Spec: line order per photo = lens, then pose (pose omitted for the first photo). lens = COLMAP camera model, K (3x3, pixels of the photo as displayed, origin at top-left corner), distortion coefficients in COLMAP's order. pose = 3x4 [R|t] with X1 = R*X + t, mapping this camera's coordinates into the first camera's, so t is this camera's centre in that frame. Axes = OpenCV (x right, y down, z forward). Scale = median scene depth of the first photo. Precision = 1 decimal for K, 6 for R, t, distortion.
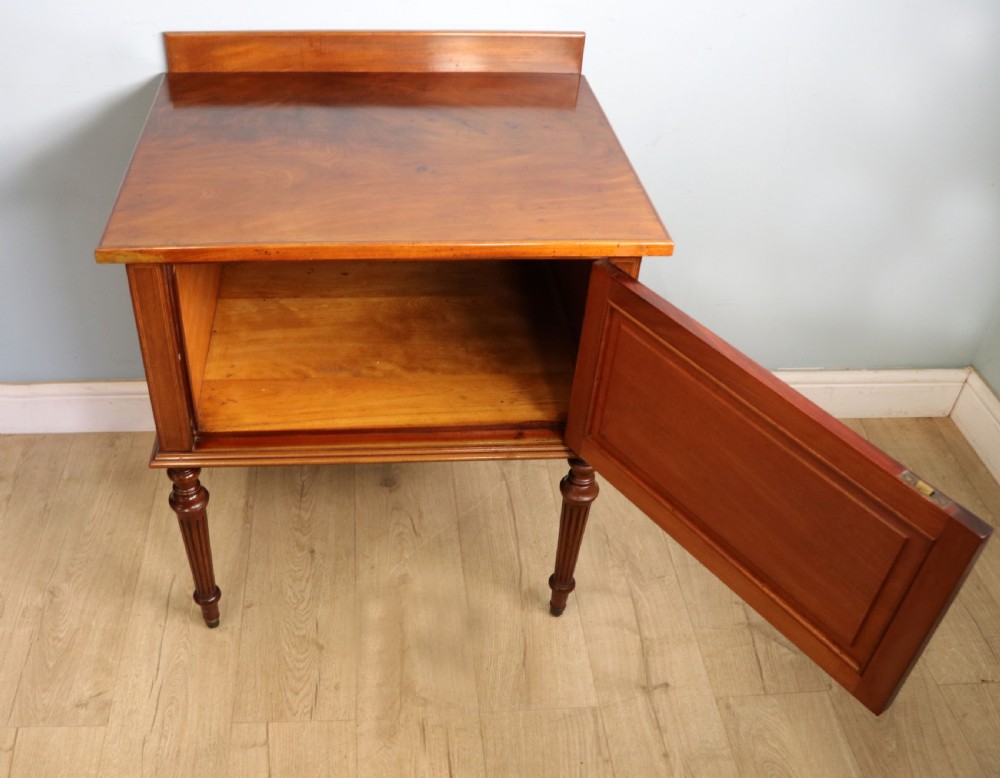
lens RADIAL K [[963.8, 0, 424.3], [0, 963.8, 391.8], [0, 0, 1]] dist [-0.128022, 0.000000]
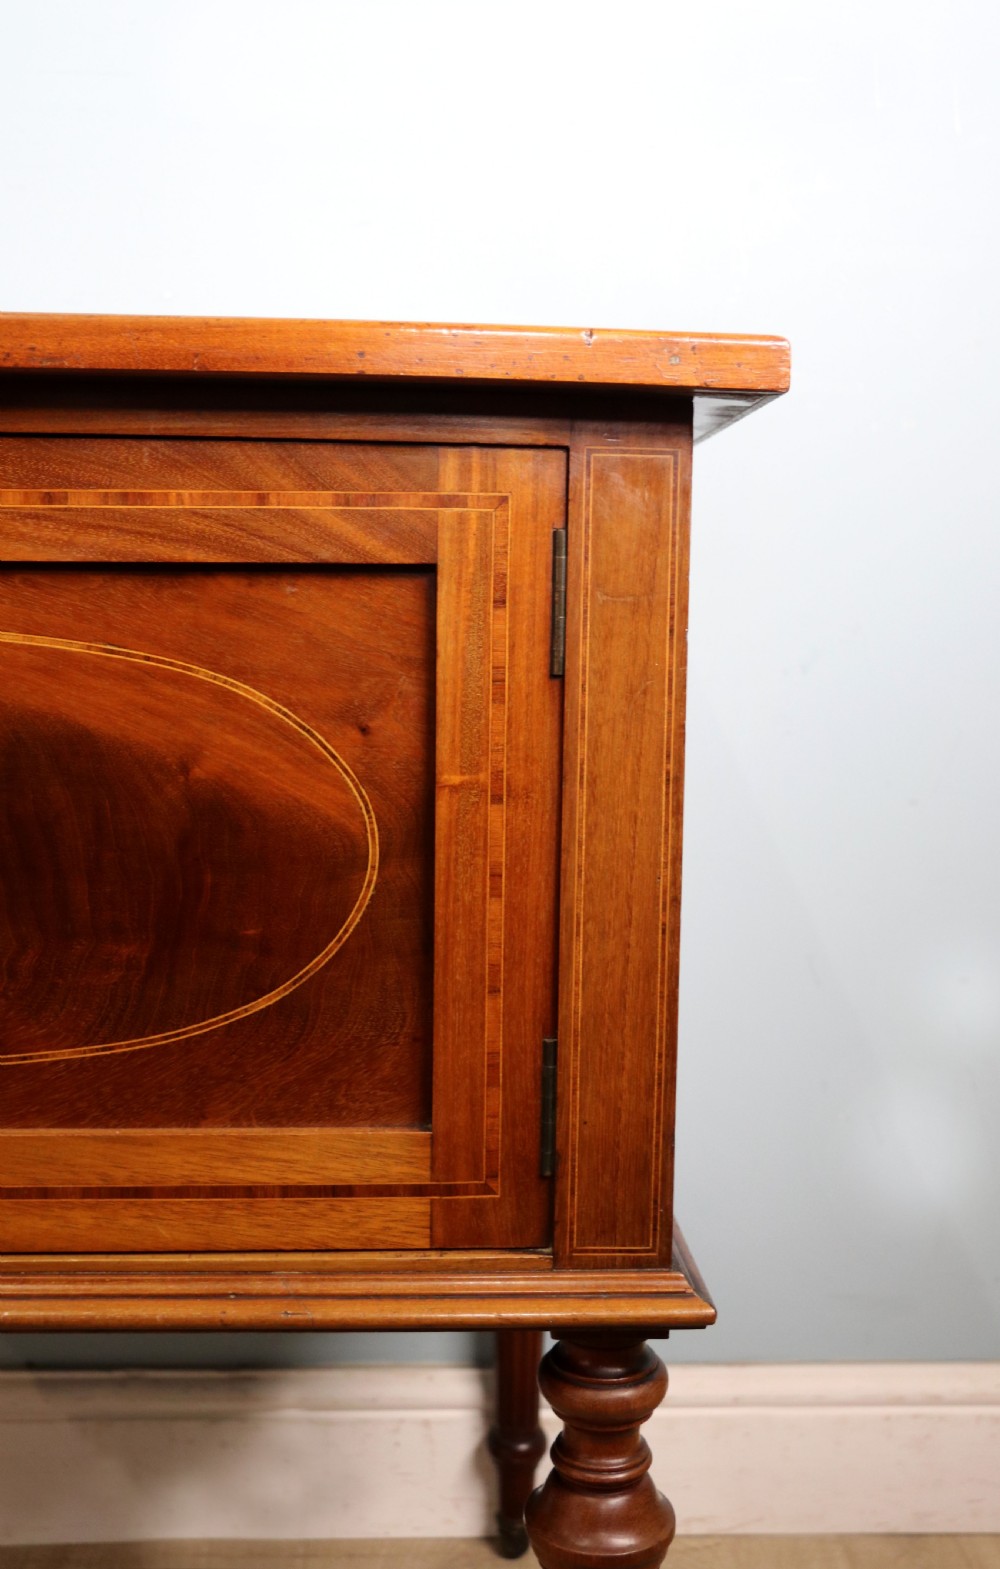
lens RADIAL K [[1632.2, 0, 509.2], [0, 1632.2, 781.8], [0, 0, 1]] dist [-0.040219, 0.000000]
pose [[0.999935, -0.007695, -0.008466, 0.131401], [0.001796, 0.836448, -0.548043, 0.161419], [0.011299, 0.547992, 0.836407, 0.479651]]
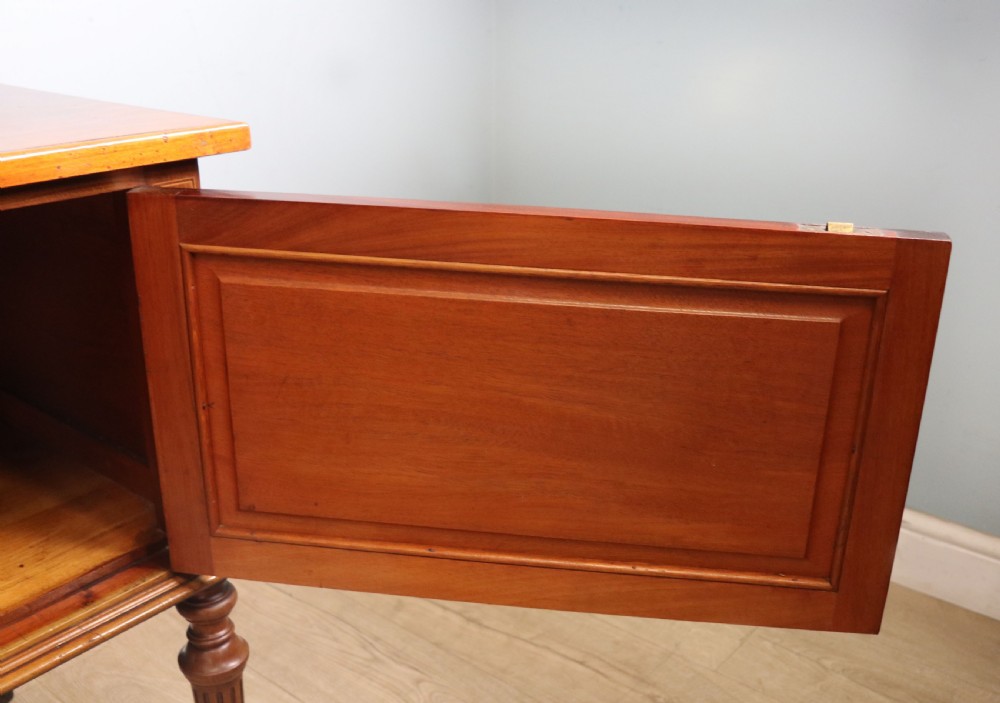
lens RADIAL K [[1008.1, 0, 526.3], [0, 1008.1, 359.2], [0, 0, 1]] dist [-0.071922, 0.000000]
pose [[0.661451, -0.286937, 0.692928, -0.069547], [0.473588, 0.876214, -0.089240, 0.080012], [-0.581547, 0.387190, 0.715463, 0.368772]]
